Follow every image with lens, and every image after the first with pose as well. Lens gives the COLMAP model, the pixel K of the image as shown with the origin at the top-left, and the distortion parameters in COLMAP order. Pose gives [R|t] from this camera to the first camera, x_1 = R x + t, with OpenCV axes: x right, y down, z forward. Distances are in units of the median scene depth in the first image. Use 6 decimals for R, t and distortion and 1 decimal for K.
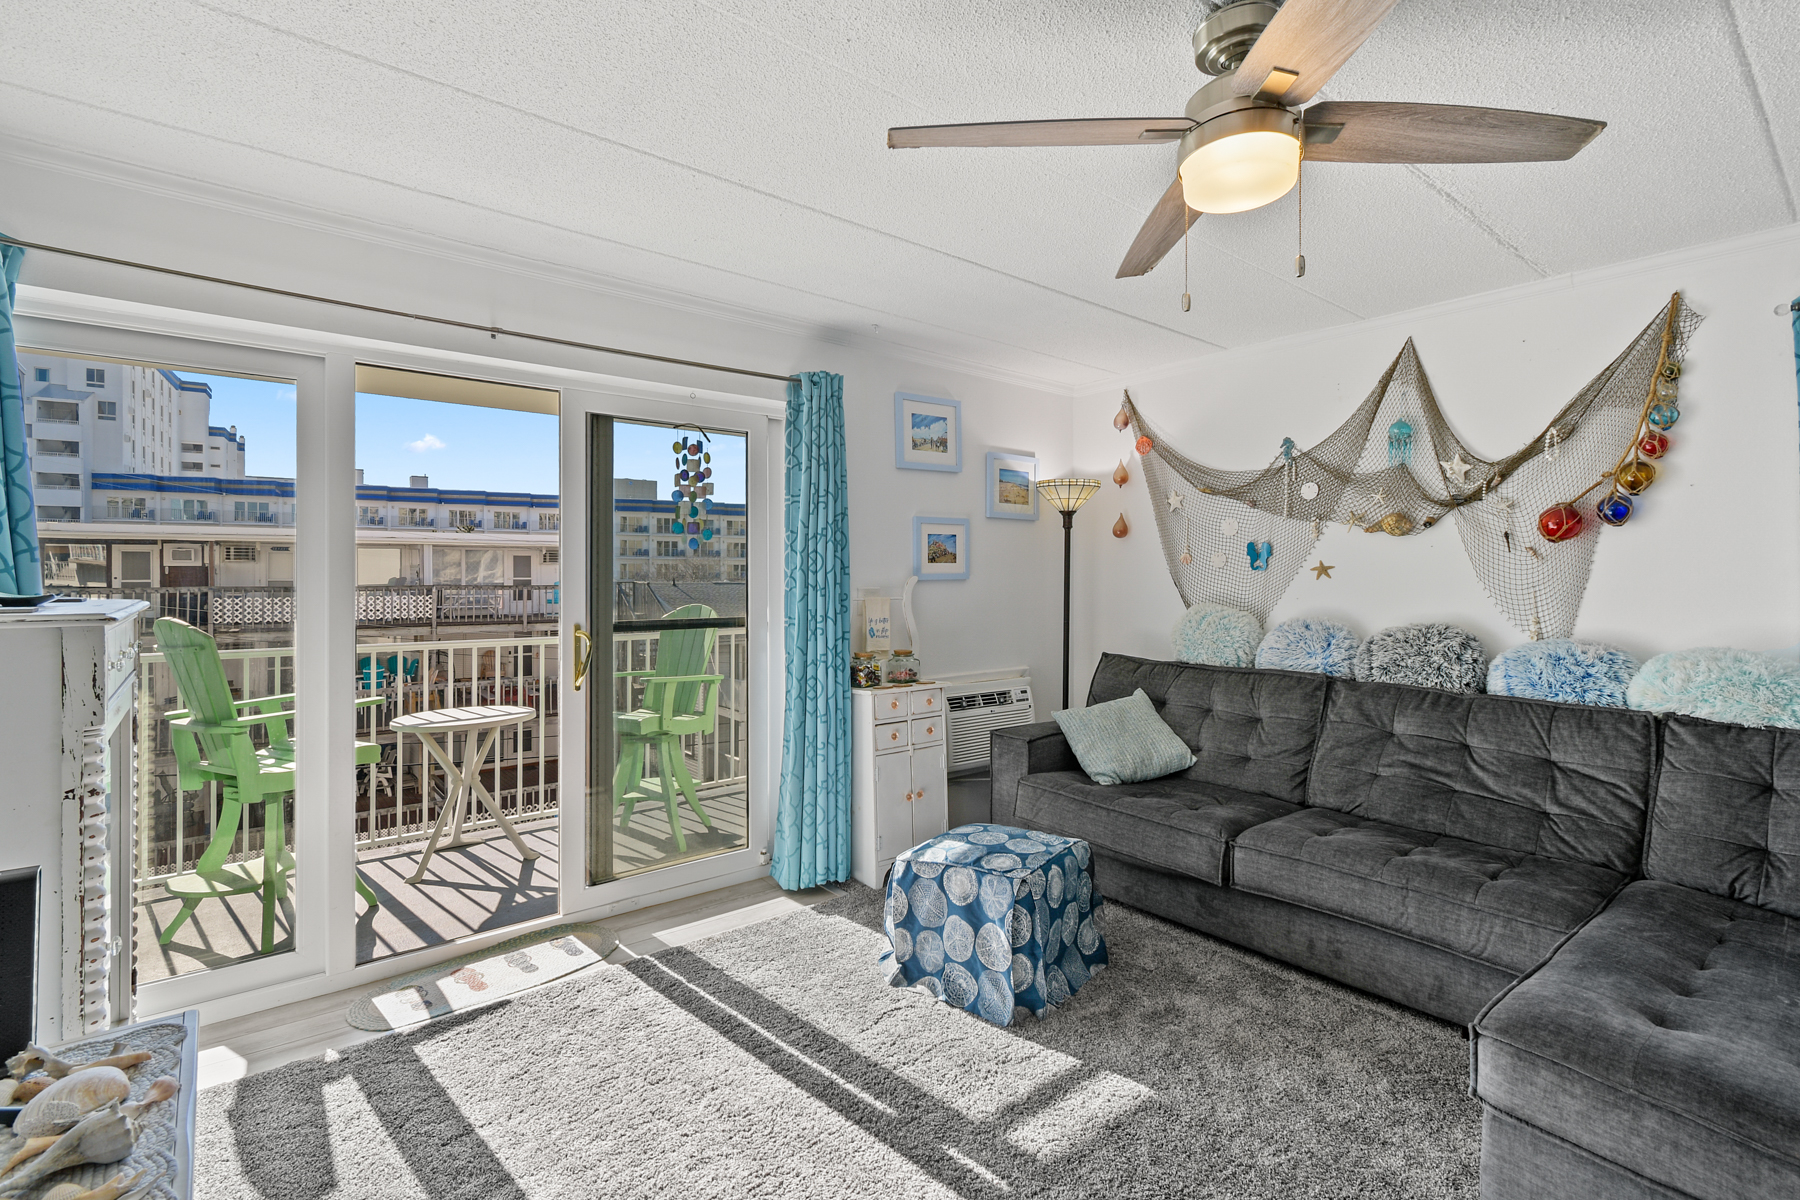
lens RADIAL K [[835.5, 0, 895.2], [0, 835.5, 576.7], [0, 0, 1]] dist [0.003129, -0.001020]
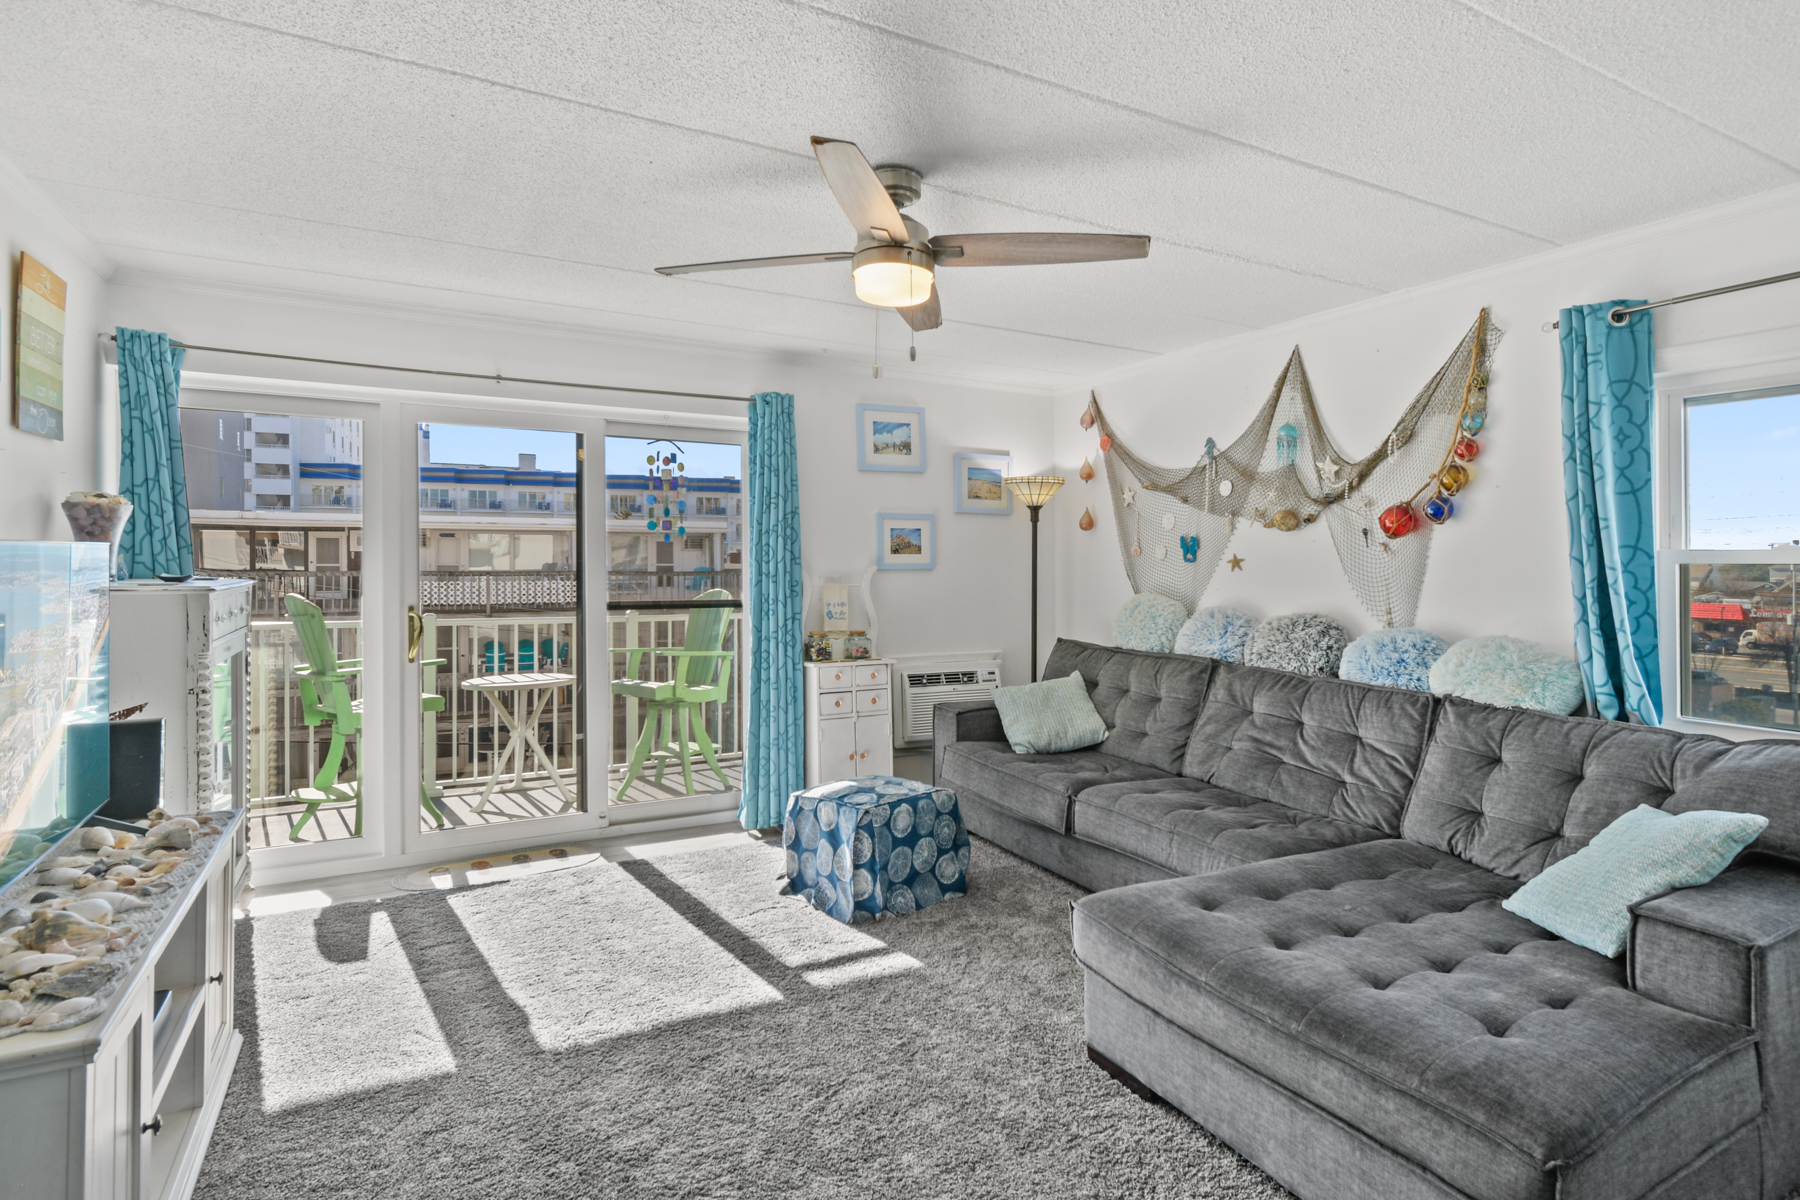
lens RADIAL K [[915.3, 0, 901.4], [0, 915.3, 572.9], [0, 0, 1]] dist [0.000379, 0.000569]
pose [[0.982976, 0.007531, -0.183579, 0.335927], [-0.005810, 0.999934, 0.009907, -0.004328], [0.183642, -0.008672, 0.982955, -0.245340]]
